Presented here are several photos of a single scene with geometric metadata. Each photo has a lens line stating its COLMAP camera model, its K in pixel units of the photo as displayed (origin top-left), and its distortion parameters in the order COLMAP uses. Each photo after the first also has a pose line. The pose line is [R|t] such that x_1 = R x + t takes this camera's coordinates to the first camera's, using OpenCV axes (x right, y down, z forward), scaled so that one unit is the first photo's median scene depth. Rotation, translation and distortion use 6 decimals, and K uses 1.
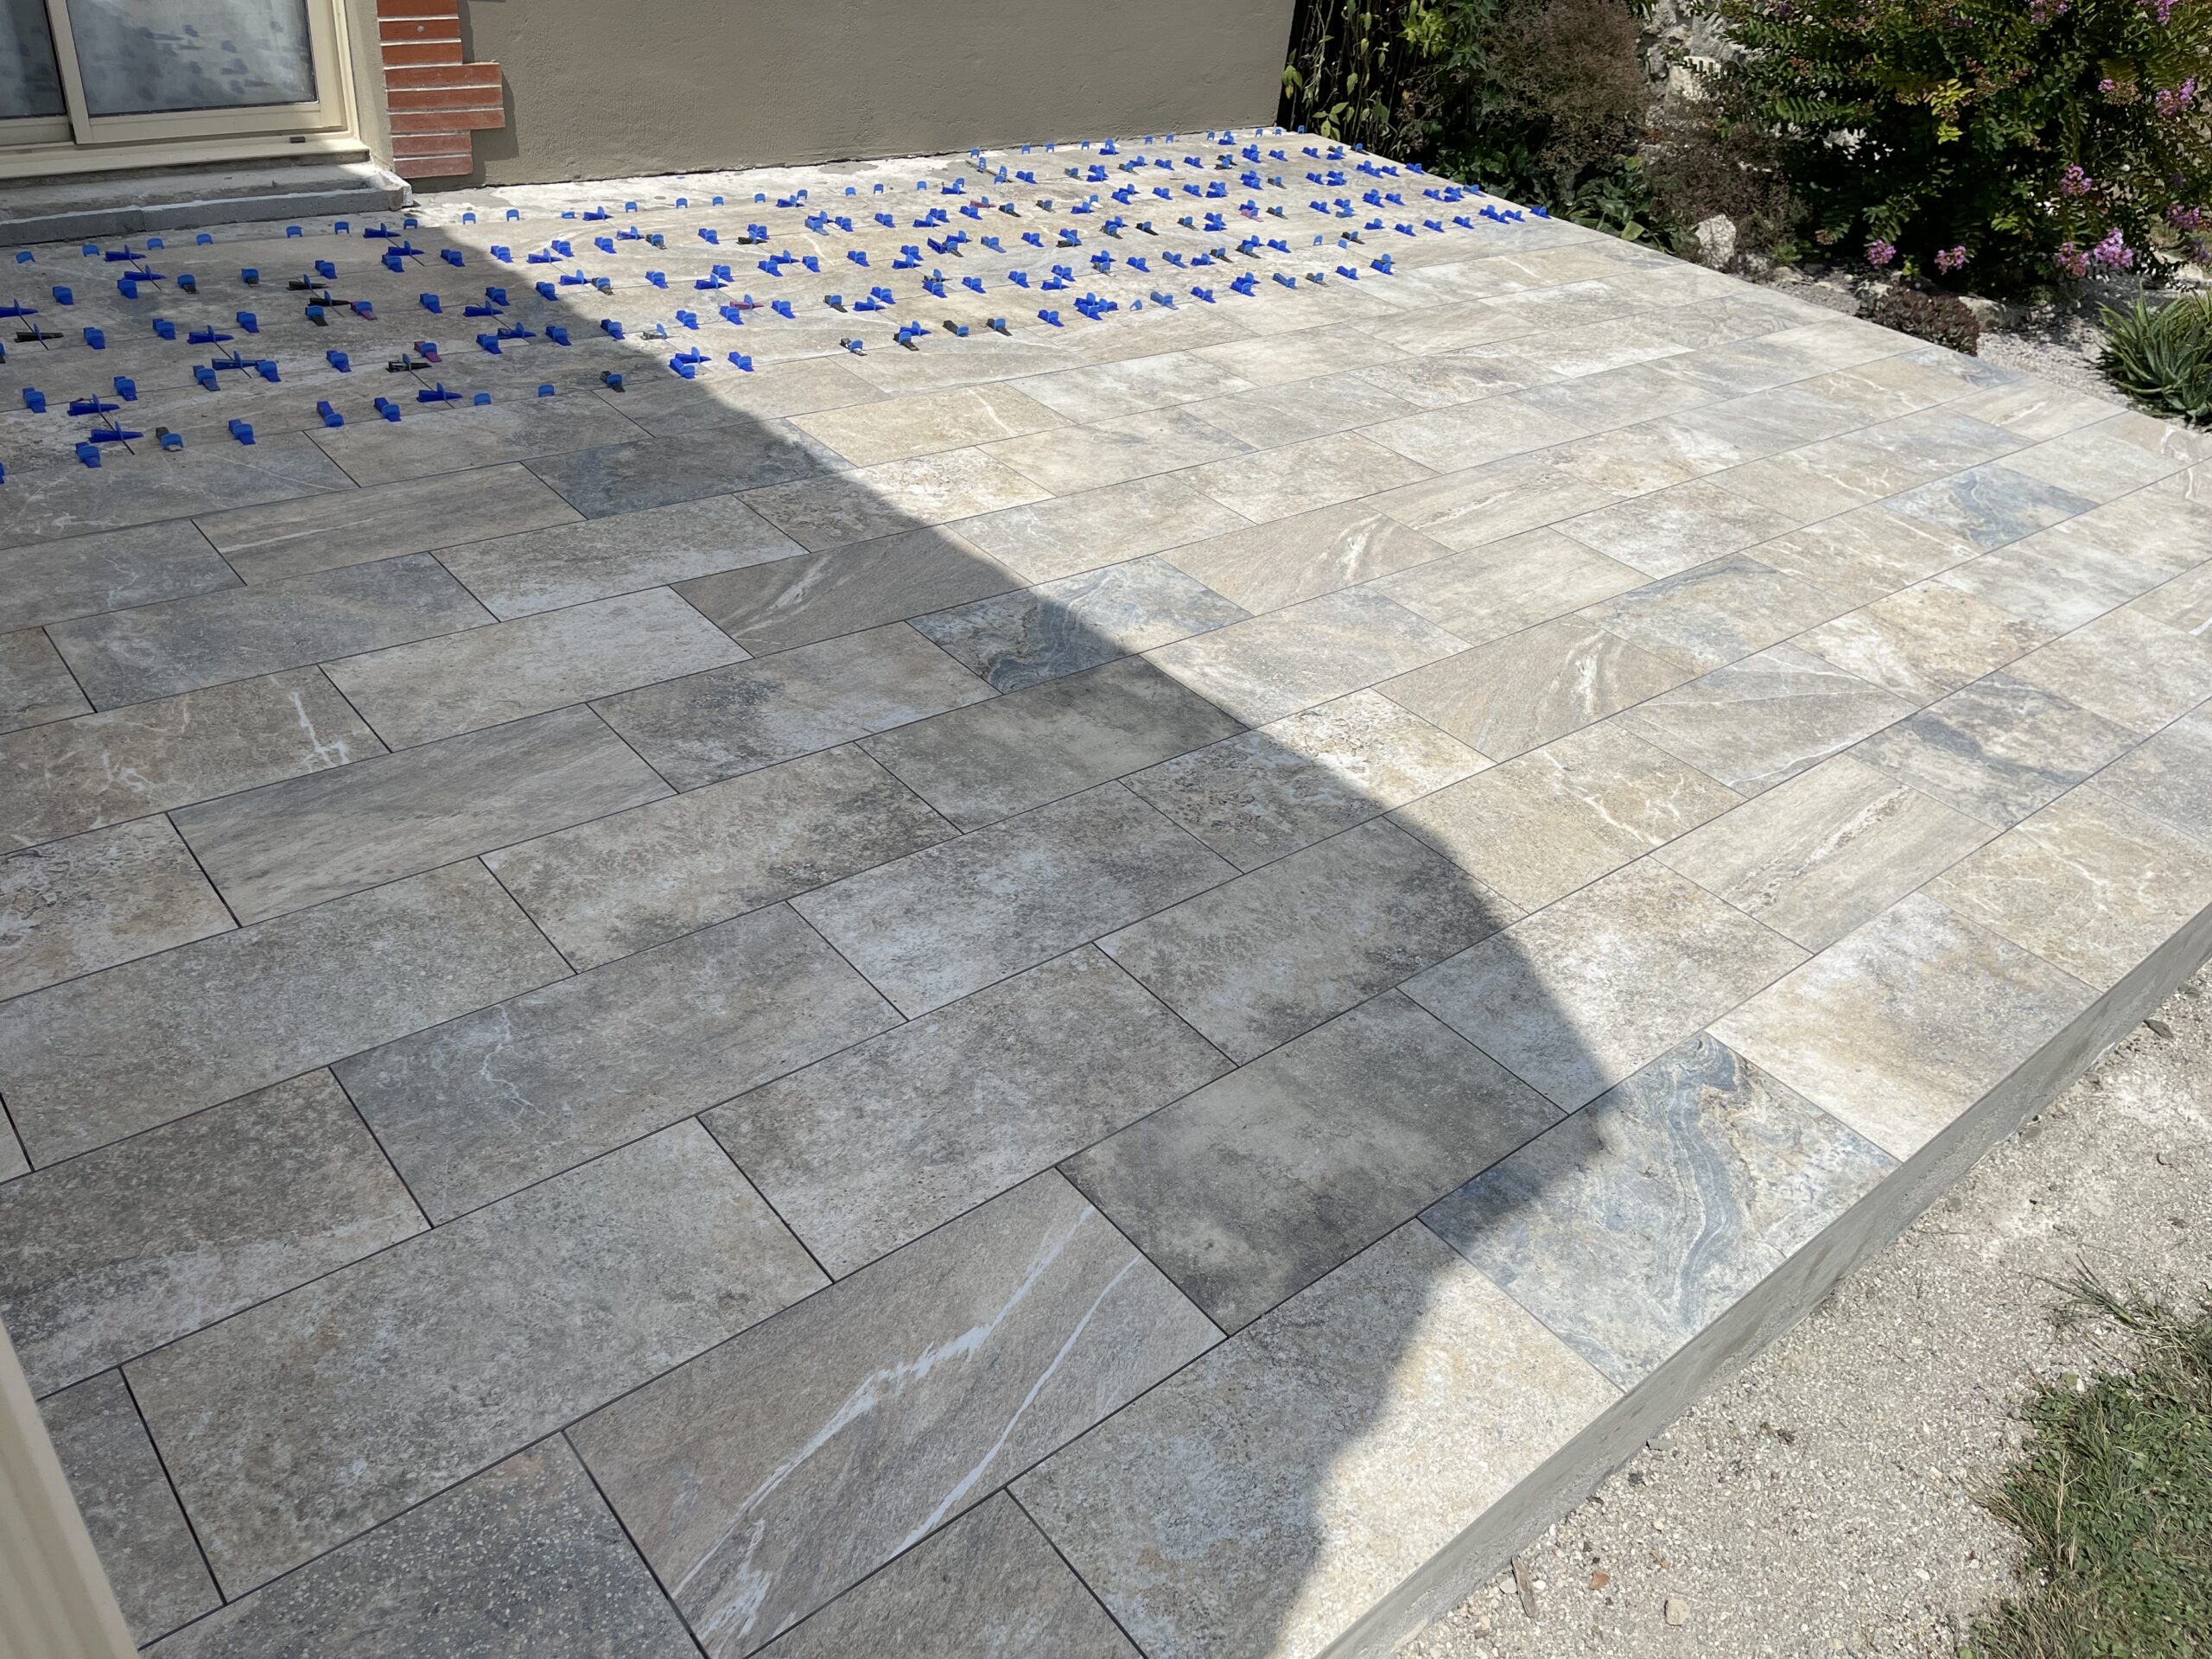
lens RADIAL K [[1664.6, 0, 1106.0], [0, 1664.6, 829.5], [0, 0, 1]] dist [0.086729, -0.122970]
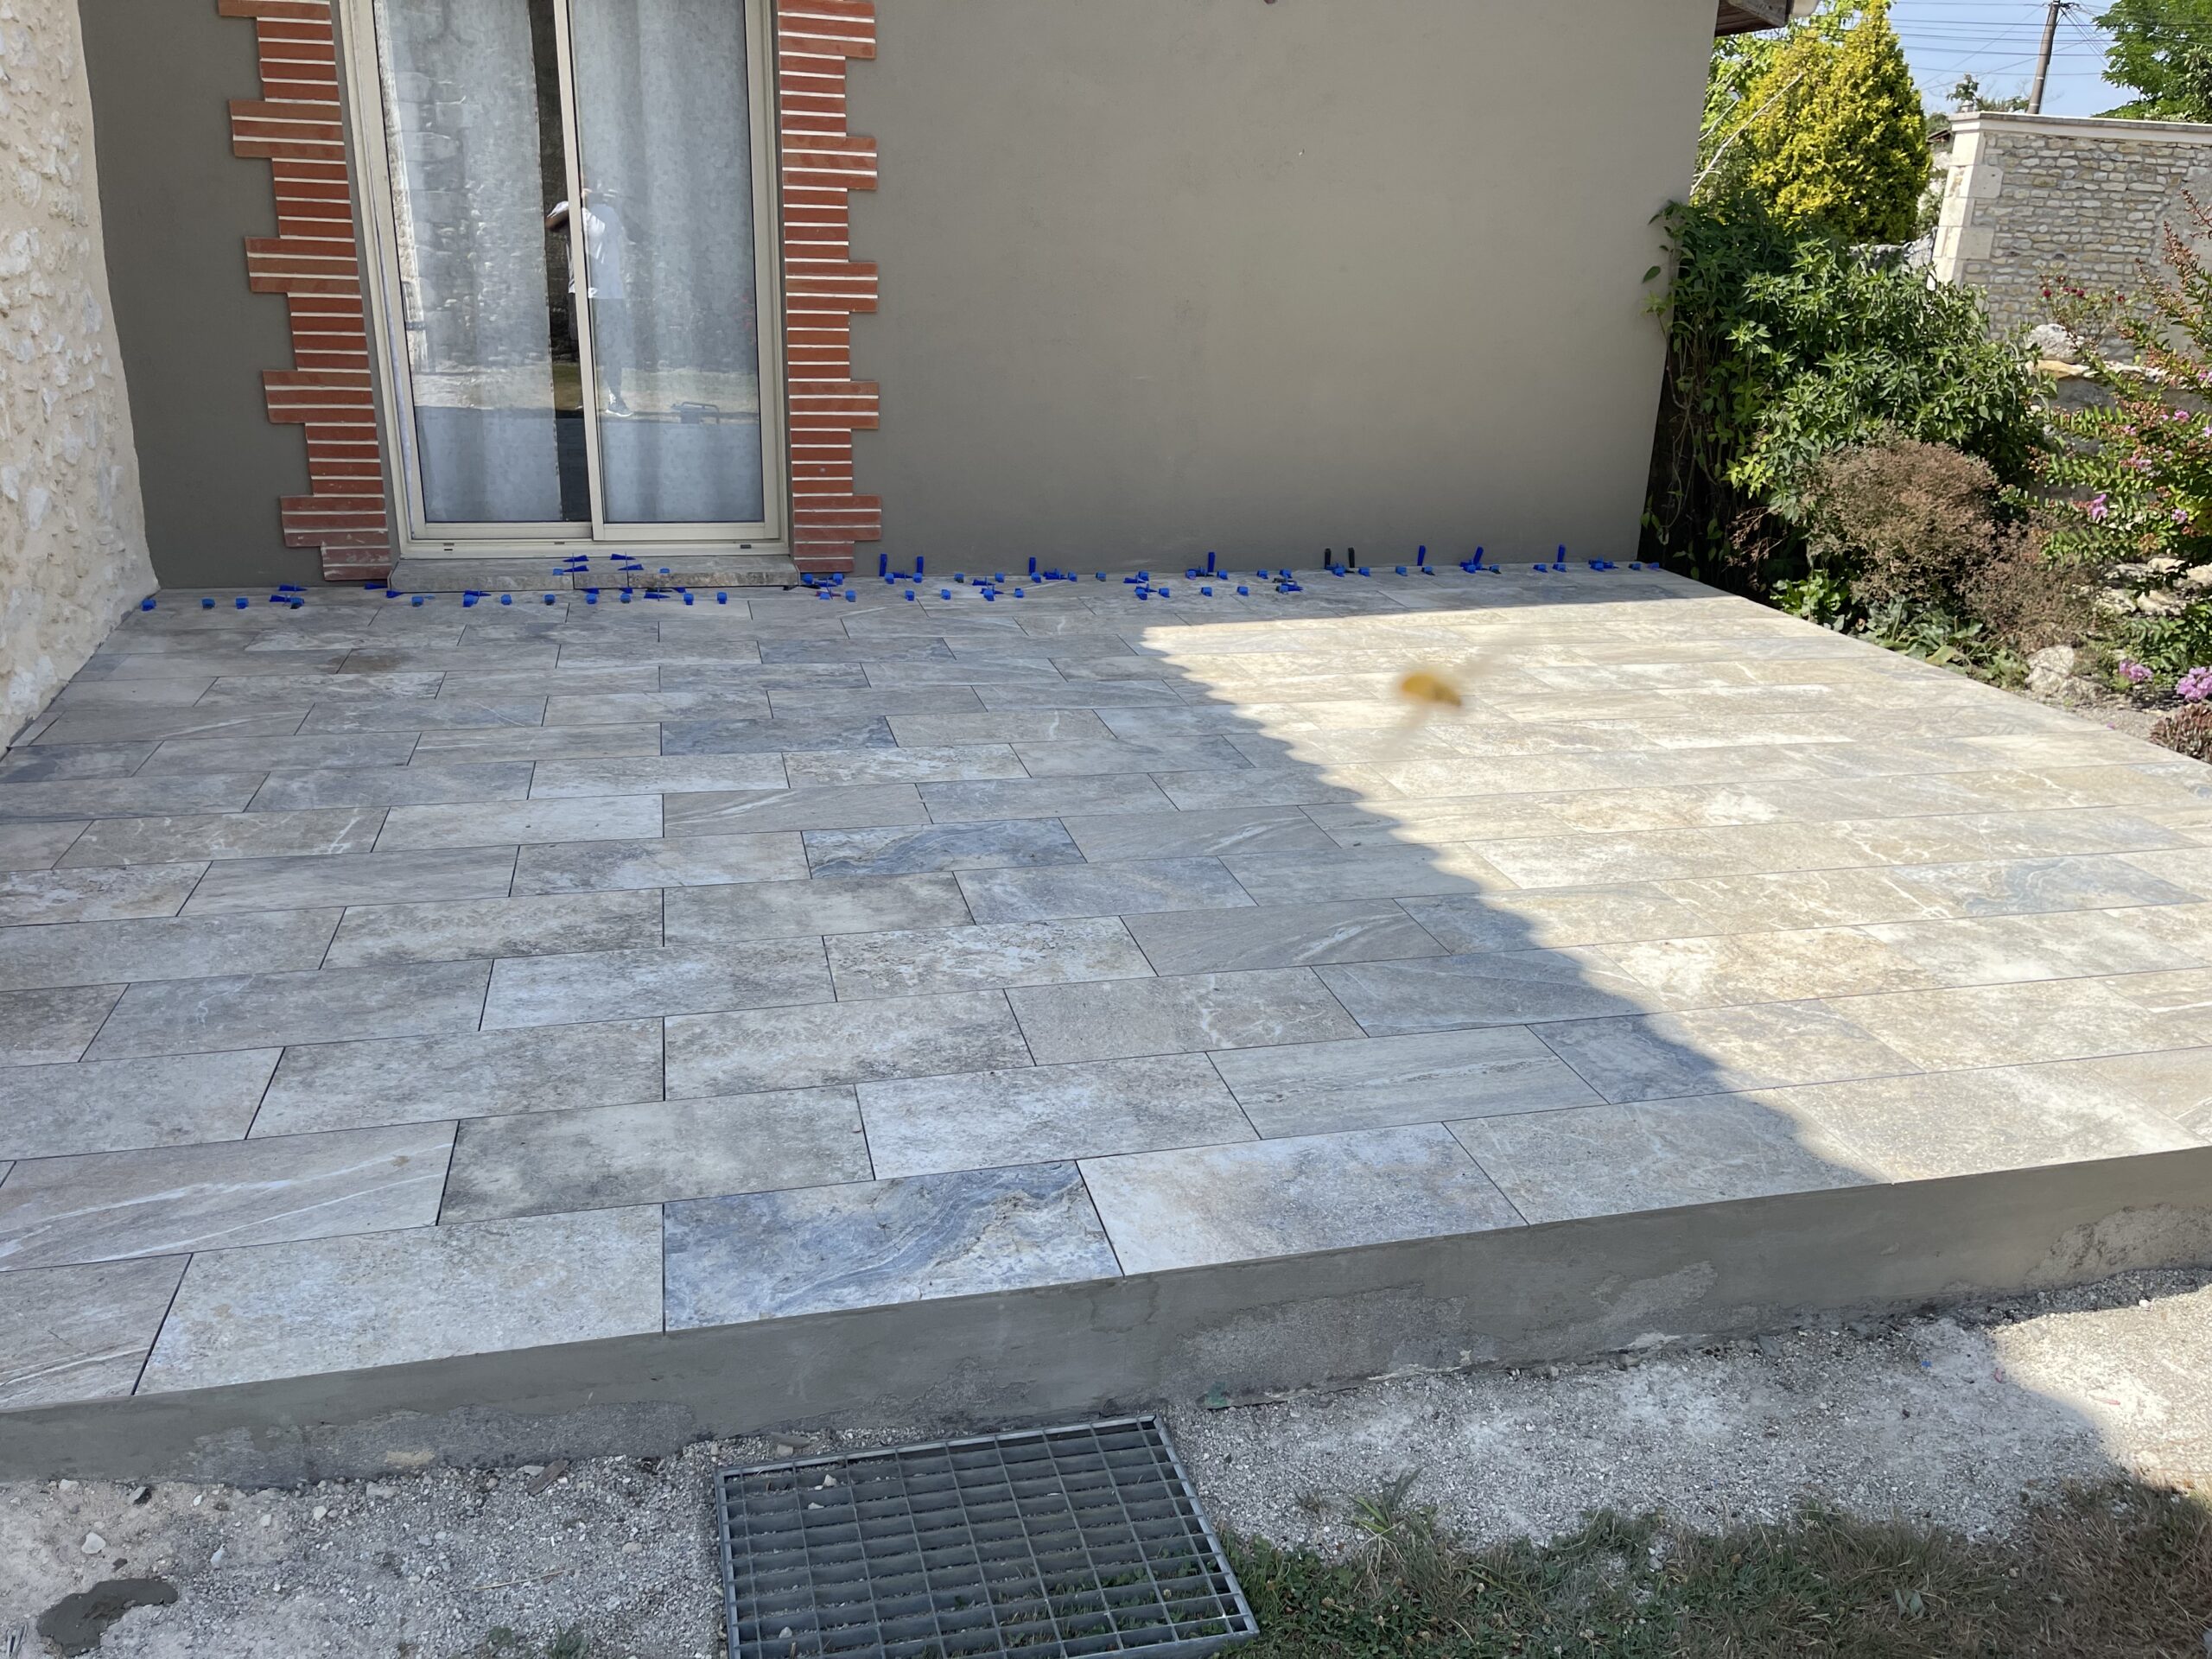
lens RADIAL K [[1664.6, 0, 1106.0], [0, 1664.6, 829.5], [0, 0, 1]] dist [0.086729, -0.122970]
pose [[0.894859, 0.072407, -0.440437, 0.535142], [-0.192876, 0.952600, -0.235272, 0.105895], [0.402525, 0.295485, 0.866408, -0.008641]]
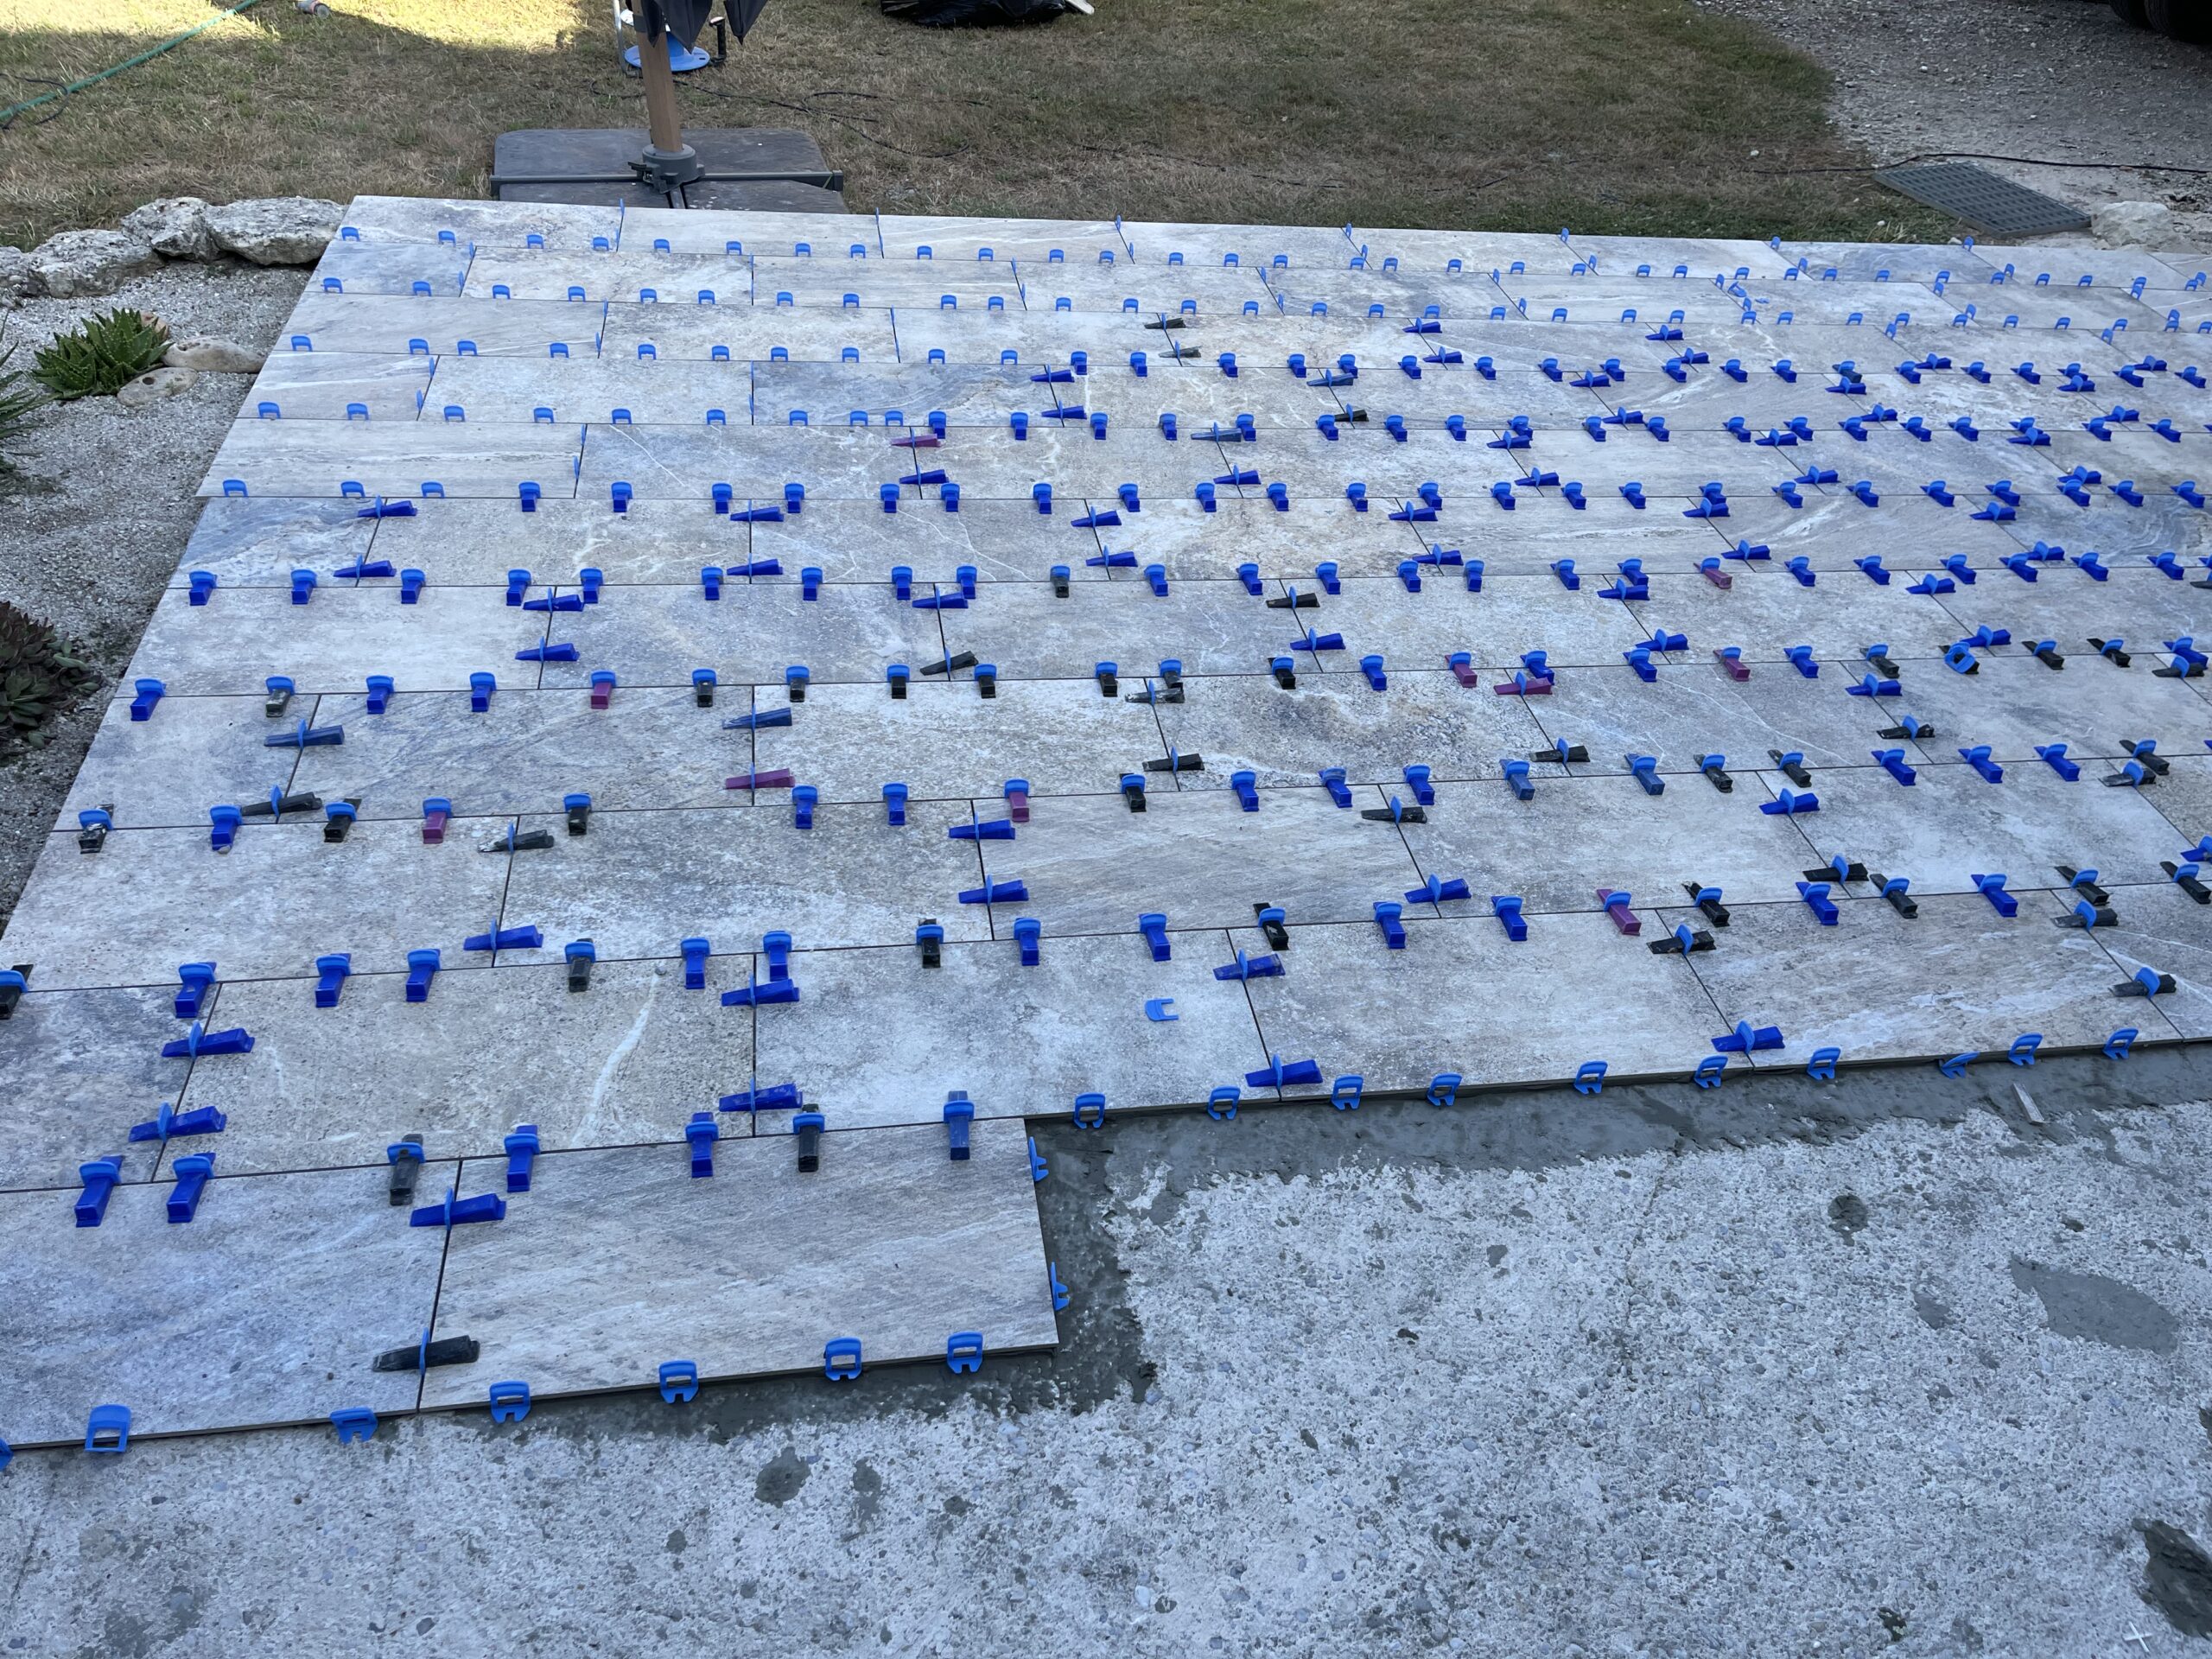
lens RADIAL K [[1664.6, 0, 1106.0], [0, 1664.6, 829.5], [0, 0, 1]] dist [0.086729, -0.122970]
pose [[-0.841572, -0.460129, 0.282908, 0.129833], [0.134777, 0.328315, 0.934904, -0.994520], [-0.523059, 0.824919, -0.214286, 1.482917]]
